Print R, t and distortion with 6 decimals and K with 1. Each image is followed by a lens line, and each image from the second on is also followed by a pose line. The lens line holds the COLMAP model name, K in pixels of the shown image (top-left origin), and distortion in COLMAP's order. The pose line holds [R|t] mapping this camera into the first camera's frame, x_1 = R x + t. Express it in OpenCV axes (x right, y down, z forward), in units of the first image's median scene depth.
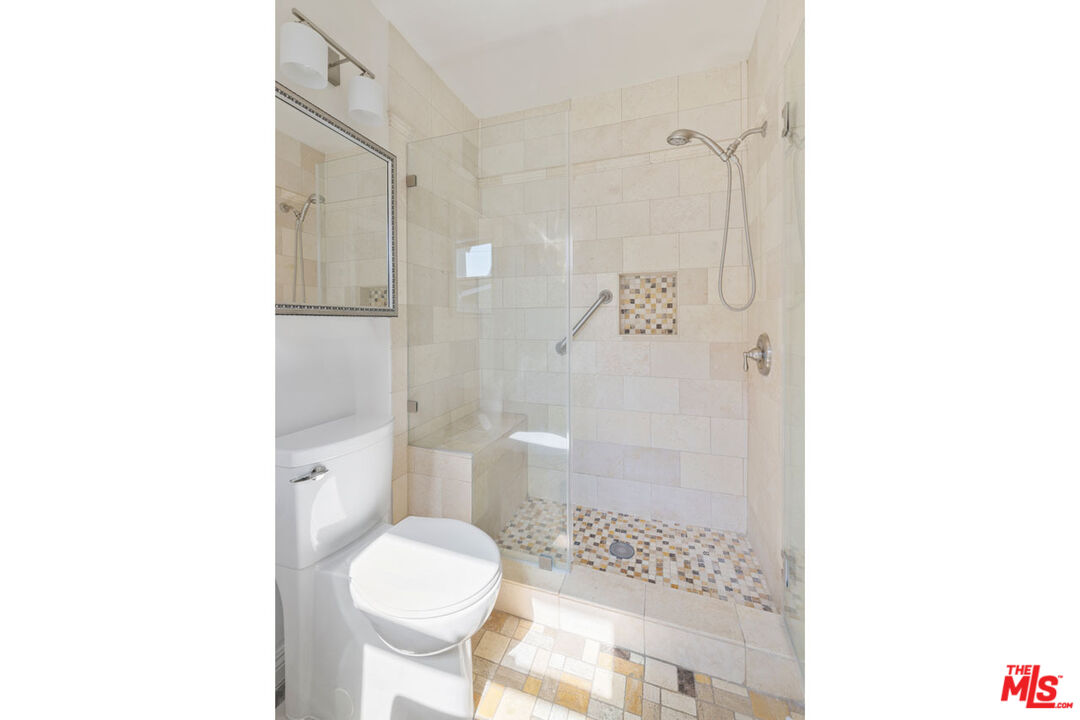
lens RADIAL K [[334.8, 0, 542.7], [0, 334.8, 323.8], [0, 0, 1]] dist [0.000882, 0.000042]
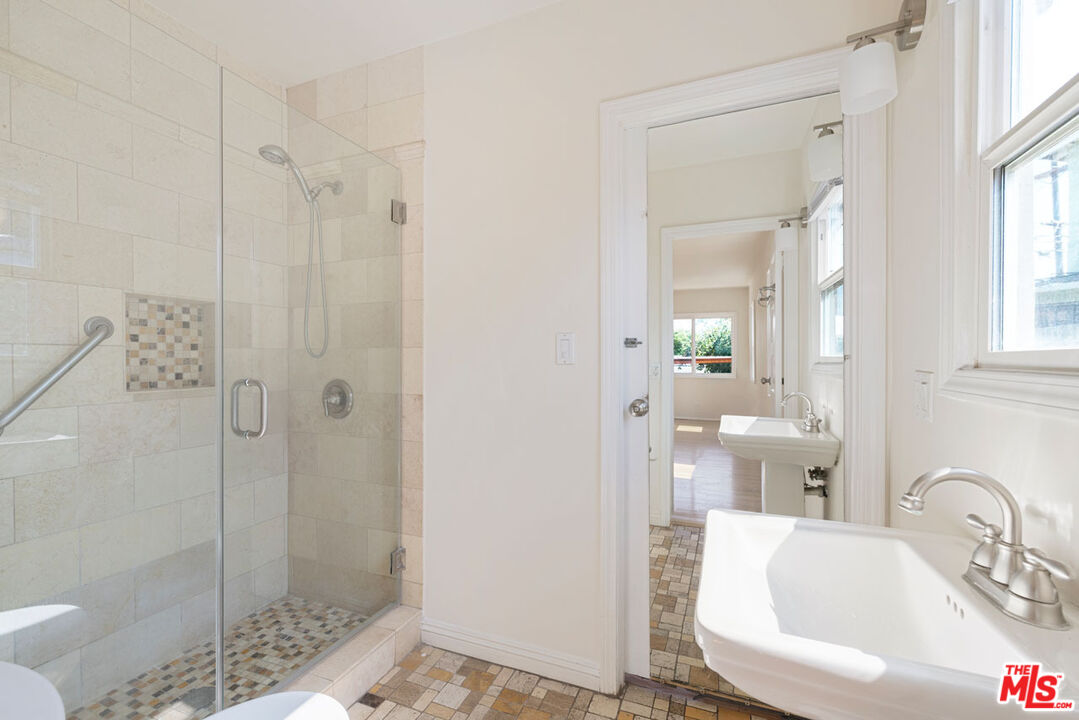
lens RADIAL K [[454.8, 0, 539.5], [0, 454.8, 360.0], [0, 0, 1]] dist [-0.000880, -0.000105]
pose [[0.066019, -0.003238, 0.997813, -0.553576], [-0.001803, 0.999993, 0.003365, -0.030765], [-0.997817, -0.002021, 0.066013, 0.191128]]
